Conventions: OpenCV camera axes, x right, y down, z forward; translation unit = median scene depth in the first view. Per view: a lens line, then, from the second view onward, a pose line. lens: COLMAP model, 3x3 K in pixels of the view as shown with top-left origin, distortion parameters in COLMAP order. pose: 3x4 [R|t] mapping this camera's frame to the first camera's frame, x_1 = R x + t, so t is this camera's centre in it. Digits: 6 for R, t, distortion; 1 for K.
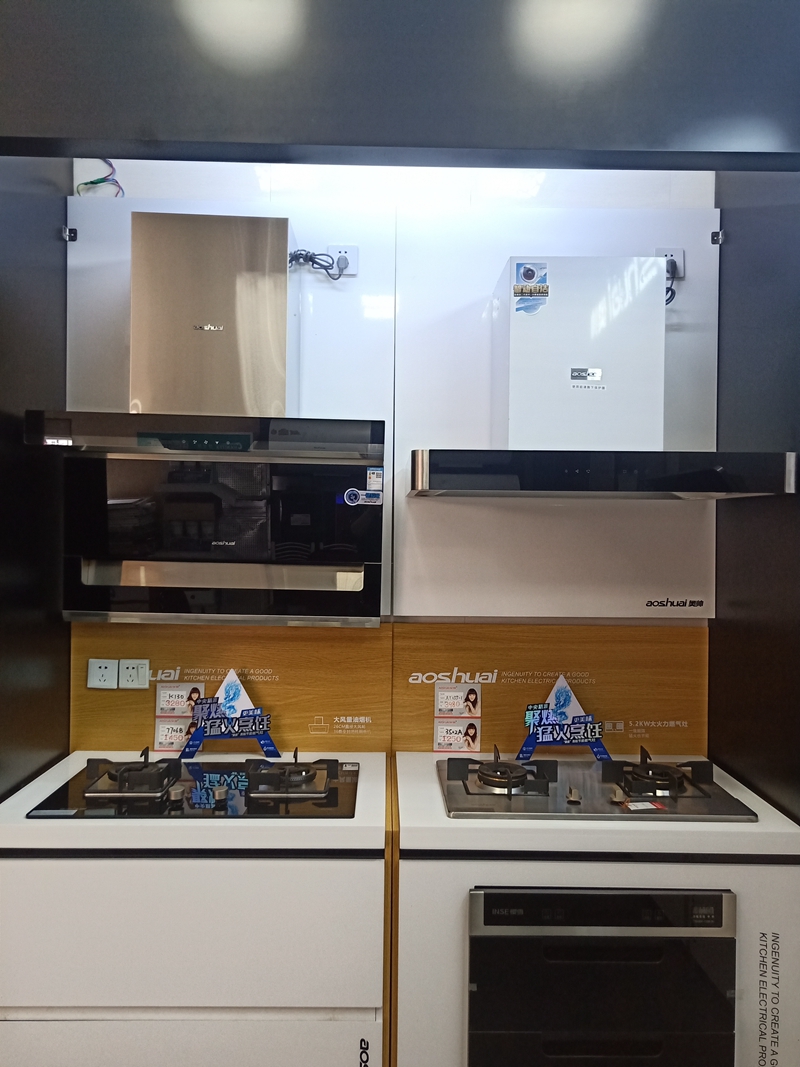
lens RADIAL K [[793.8, 0, 394.6], [0, 793.8, 537.0], [0, 0, 1]] dist [0.045238, -0.027227]
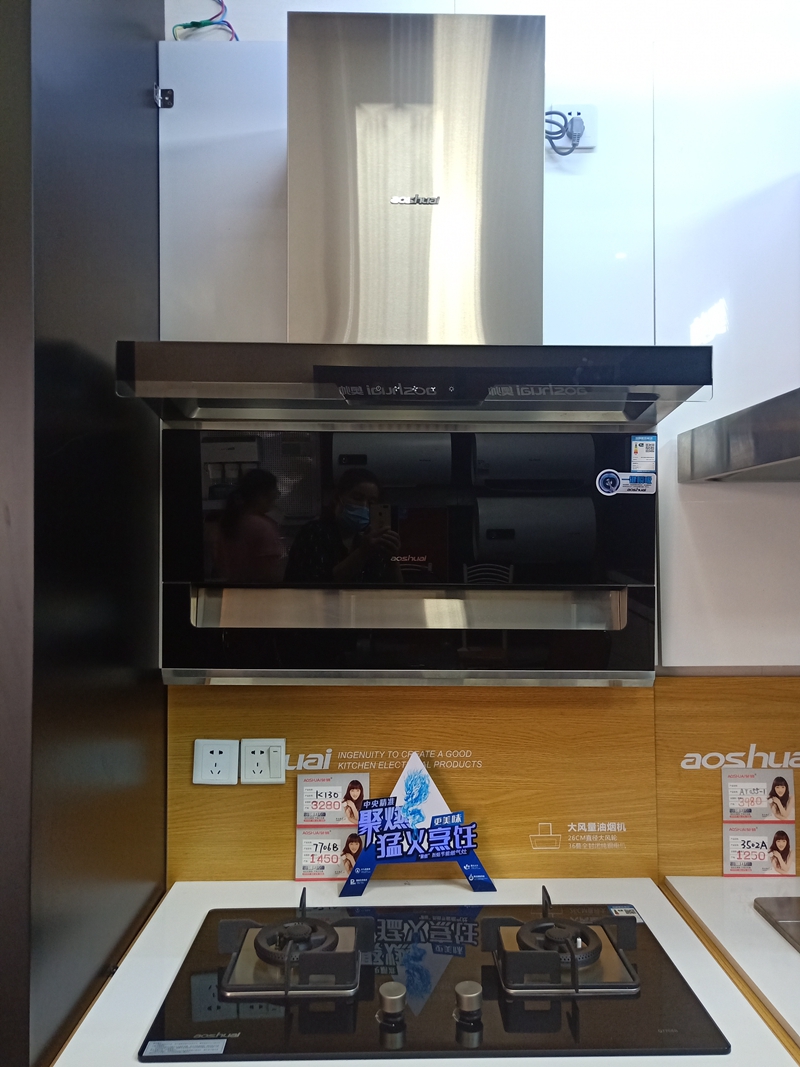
lens RADIAL K [[793.8, 0, 391.9], [0, 793.8, 536.4], [0, 0, 1]] dist [0.045238, -0.027227]
pose [[0.999803, -0.018624, -0.006797, -0.214231], [0.018409, 0.999369, -0.030382, 0.008830], [0.007359, 0.030251, 0.999515, 0.342450]]
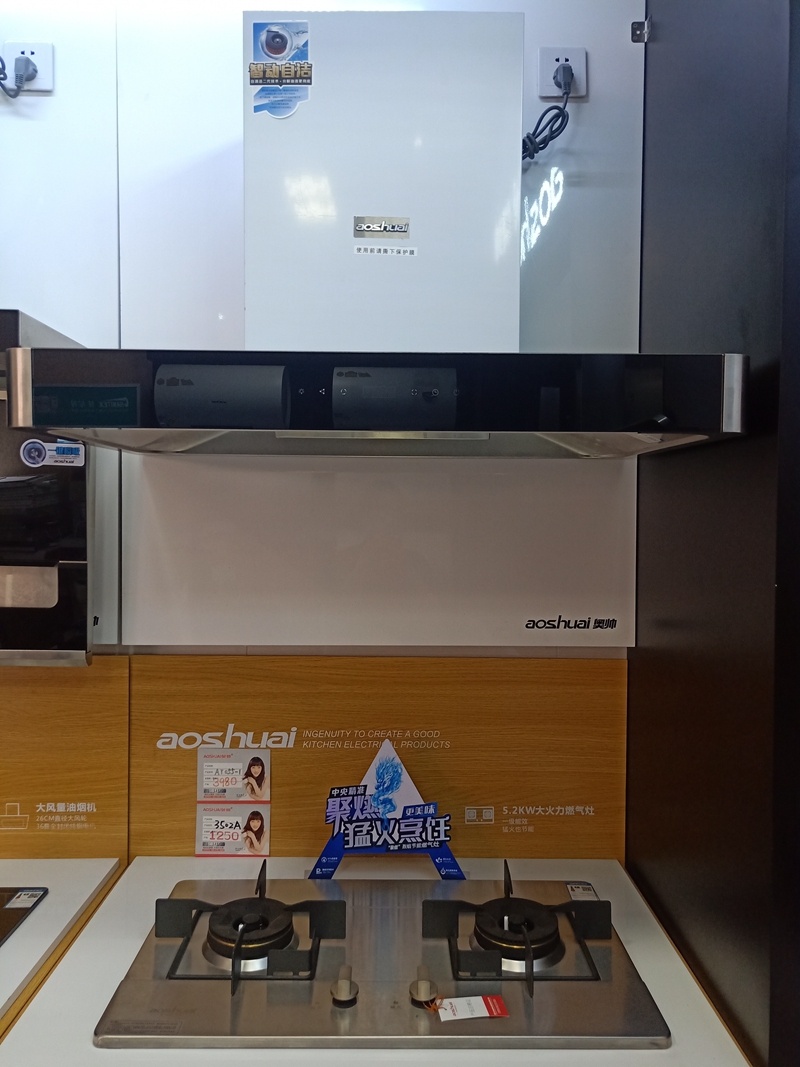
lens RADIAL K [[793.8, 0, 396.2], [0, 793.8, 536.8], [0, 0, 1]] dist [0.045238, -0.027227]
pose [[0.999976, -0.002078, -0.006564, 0.217457], [0.002216, 0.999774, 0.021154, 0.001012], [0.006518, -0.021168, 0.999755, 0.372045]]
